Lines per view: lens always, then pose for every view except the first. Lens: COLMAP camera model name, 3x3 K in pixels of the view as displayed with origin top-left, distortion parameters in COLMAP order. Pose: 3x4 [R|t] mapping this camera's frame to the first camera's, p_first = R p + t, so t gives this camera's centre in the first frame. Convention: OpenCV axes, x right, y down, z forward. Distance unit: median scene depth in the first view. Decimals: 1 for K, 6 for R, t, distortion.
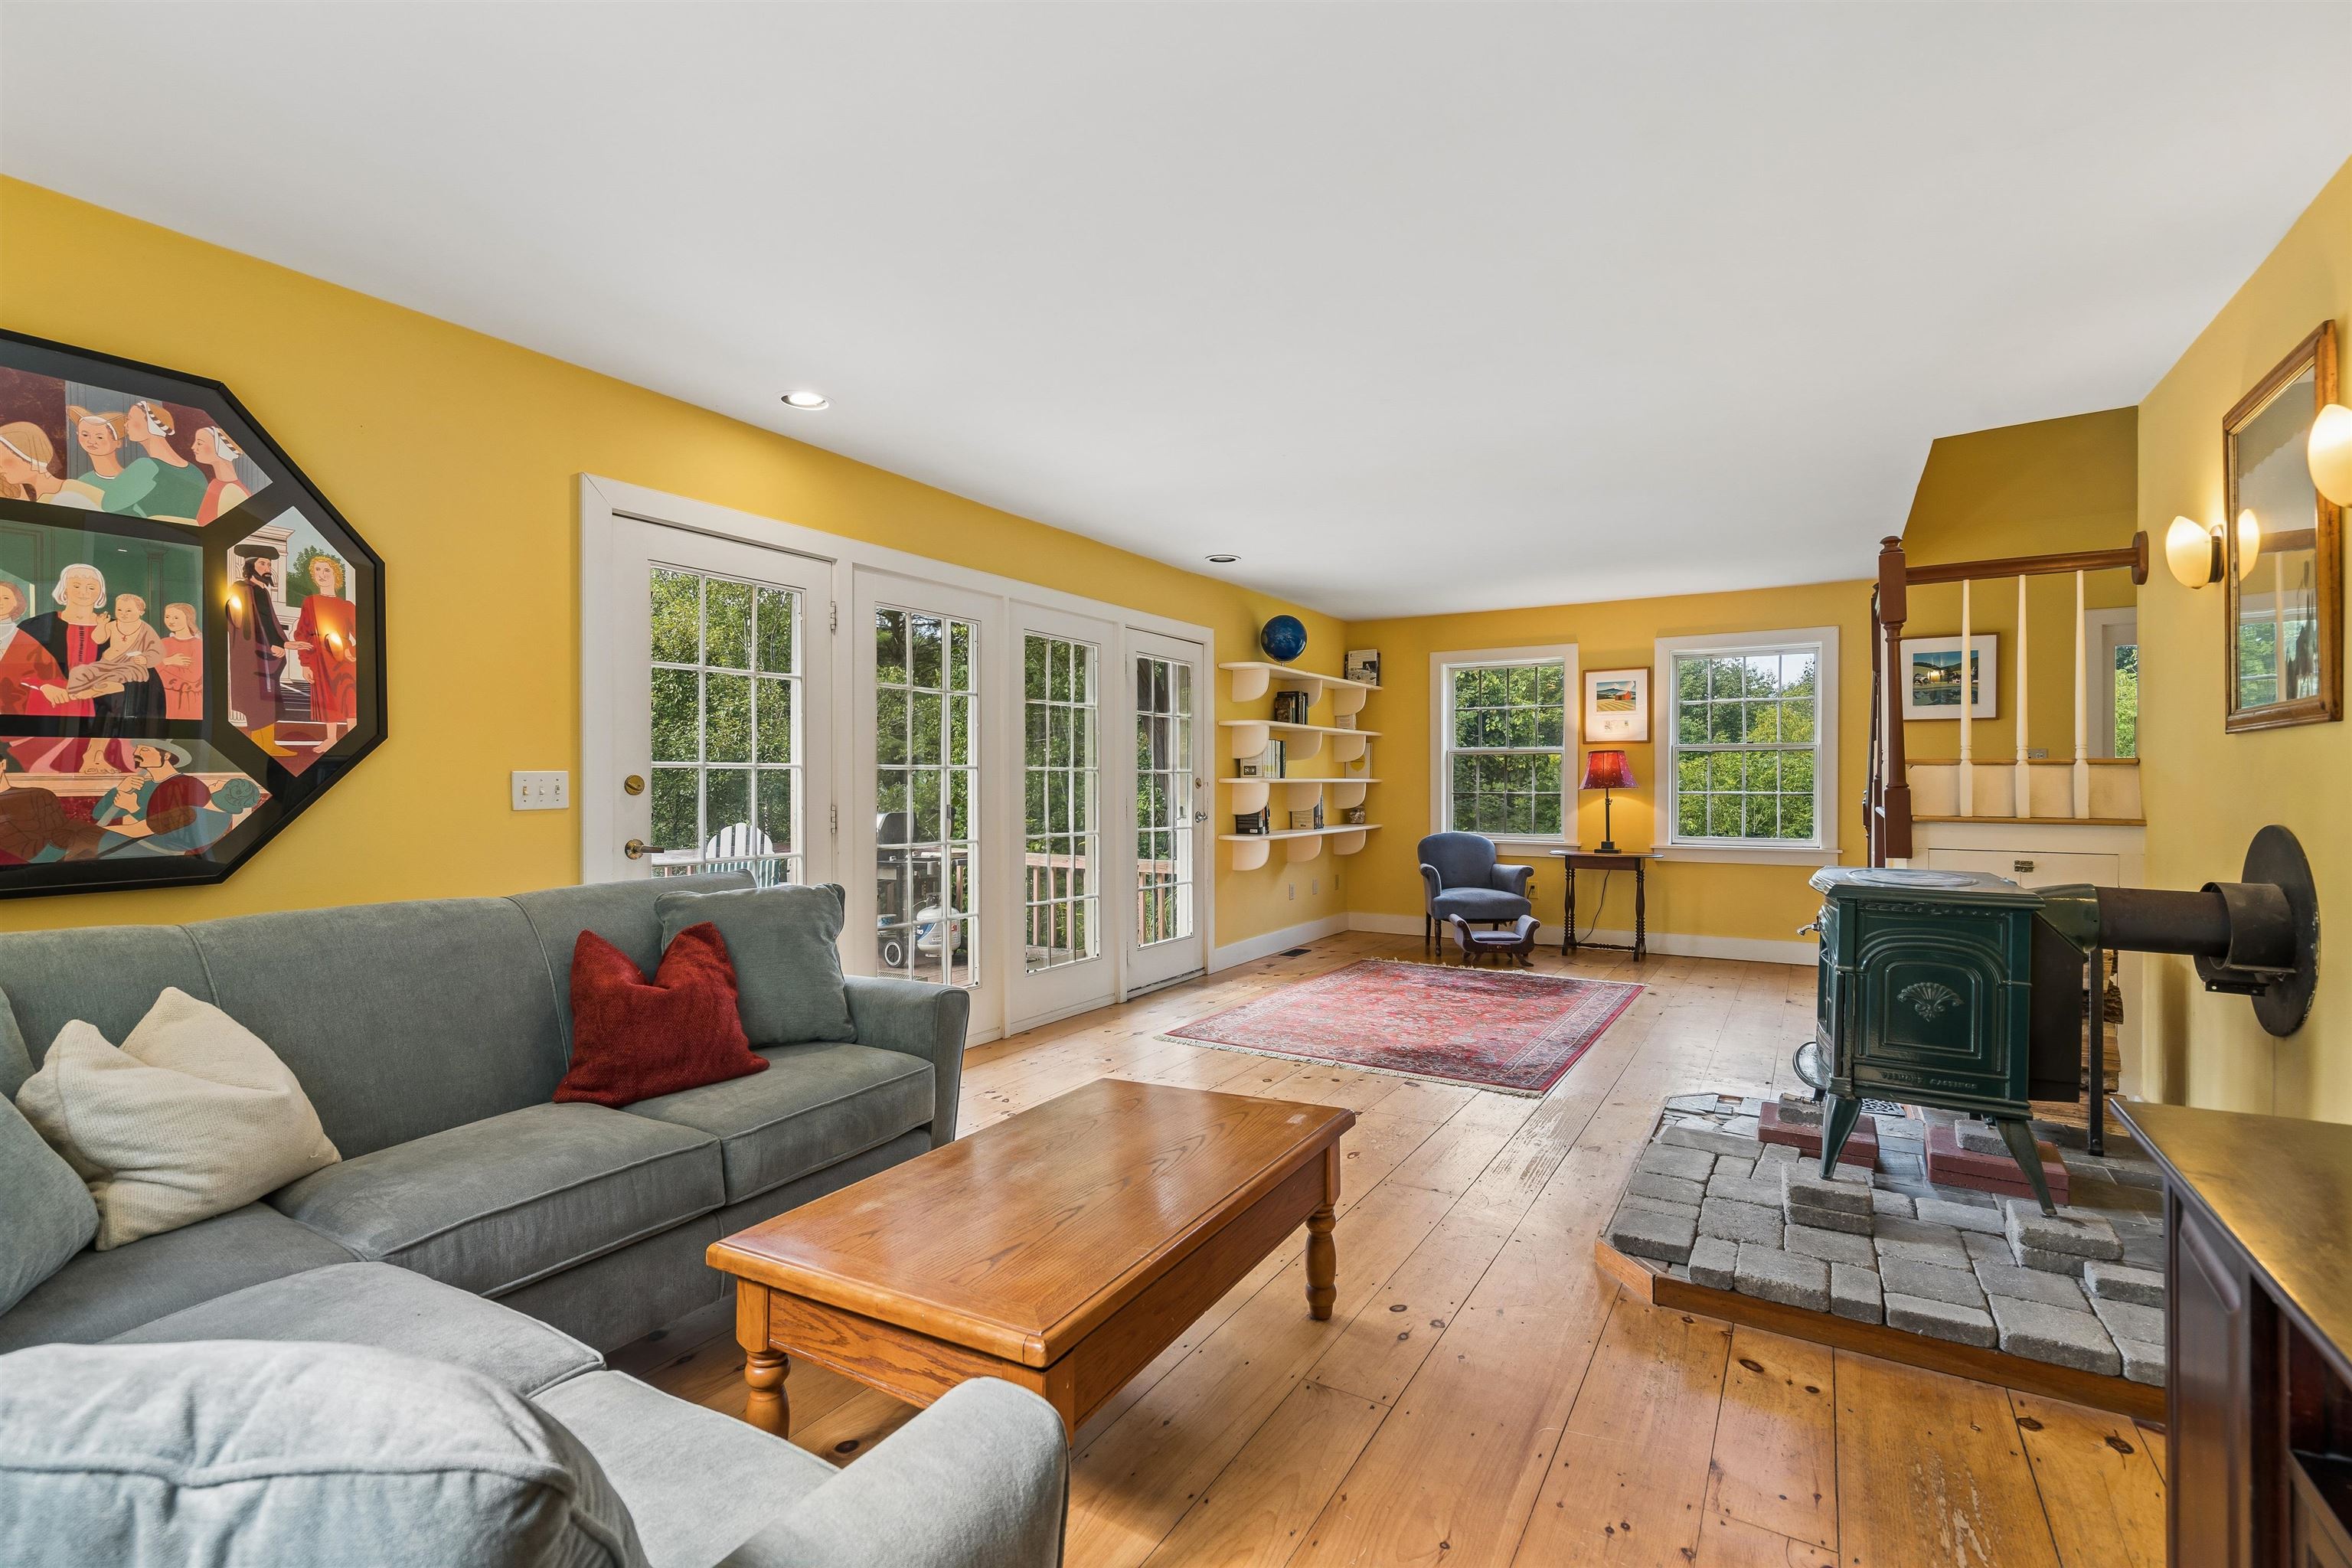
lens RADIAL K [[1070.2, 0, 1186.5], [0, 1070.2, 786.8], [0, 0, 1]] dist [0.000263, 0.001930]
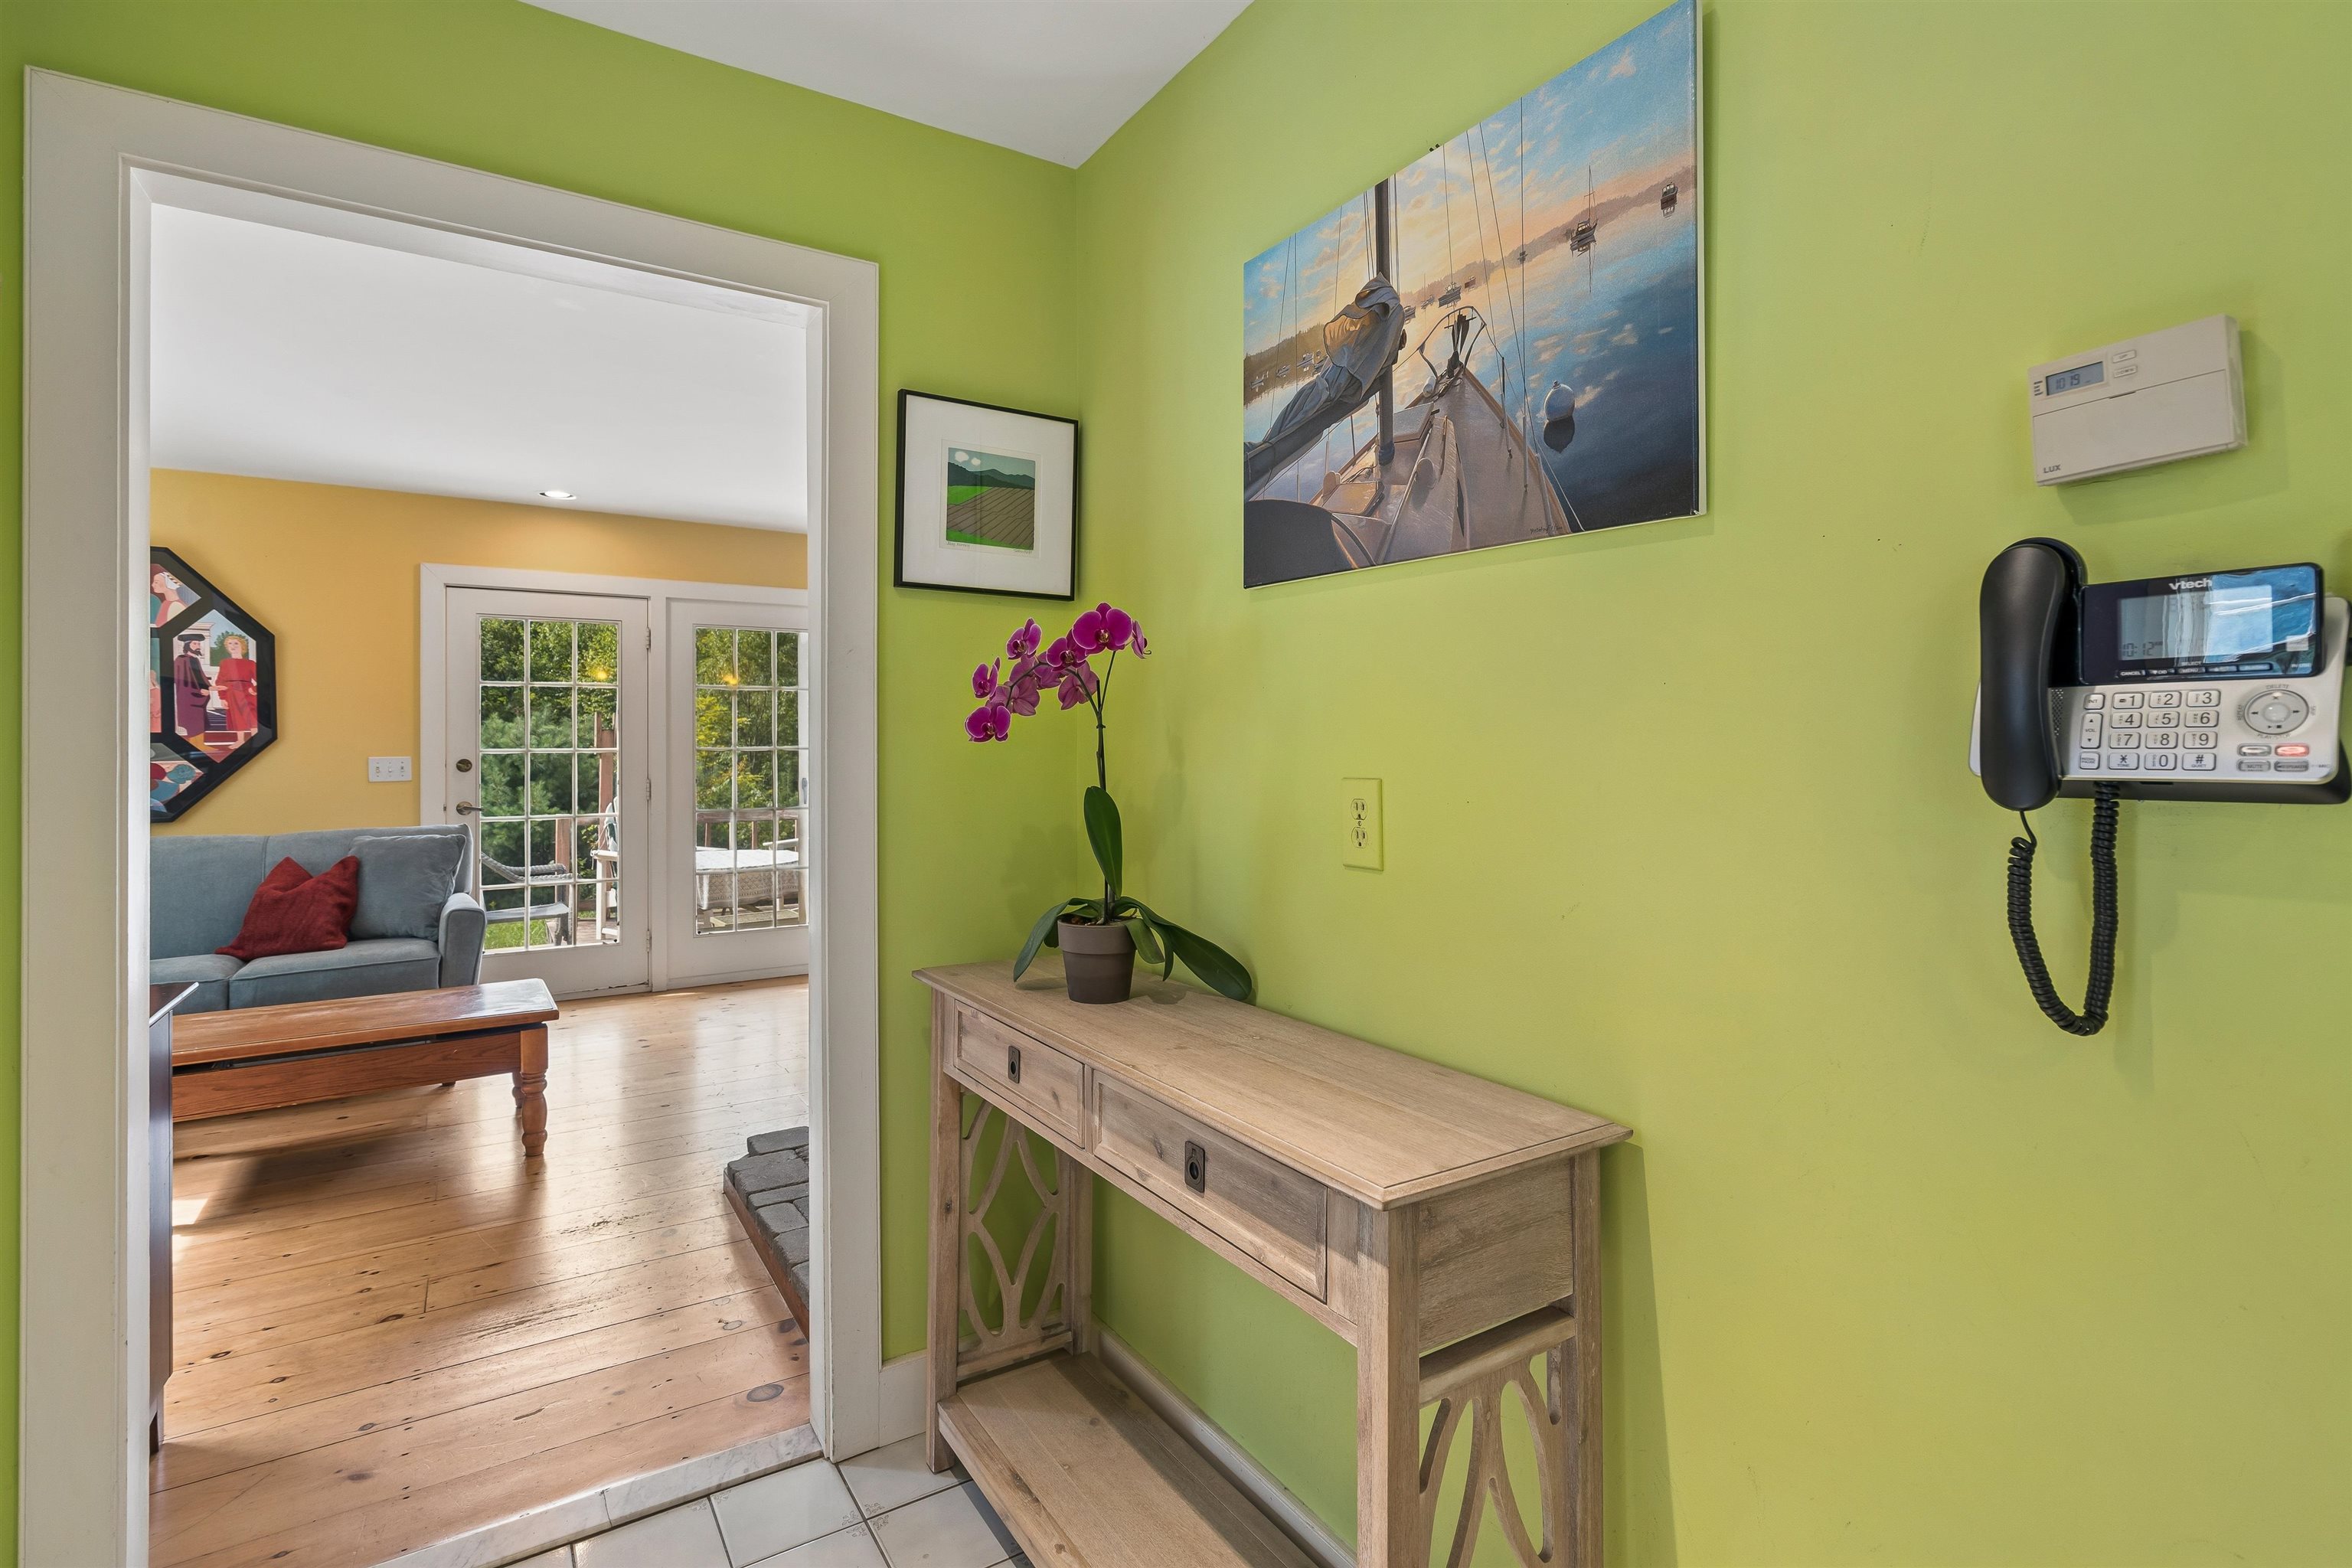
lens RADIAL K [[1070.2, 0, 1074.1], [0, 1070.2, 747.2], [0, 0, 1]] dist [0.000263, 0.001930]
pose [[0.894374, -0.006645, -0.447270, 1.243659], [0.002636, 0.999951, -0.009584, -0.015401], [0.447312, 0.007393, 0.894348, 0.061450]]
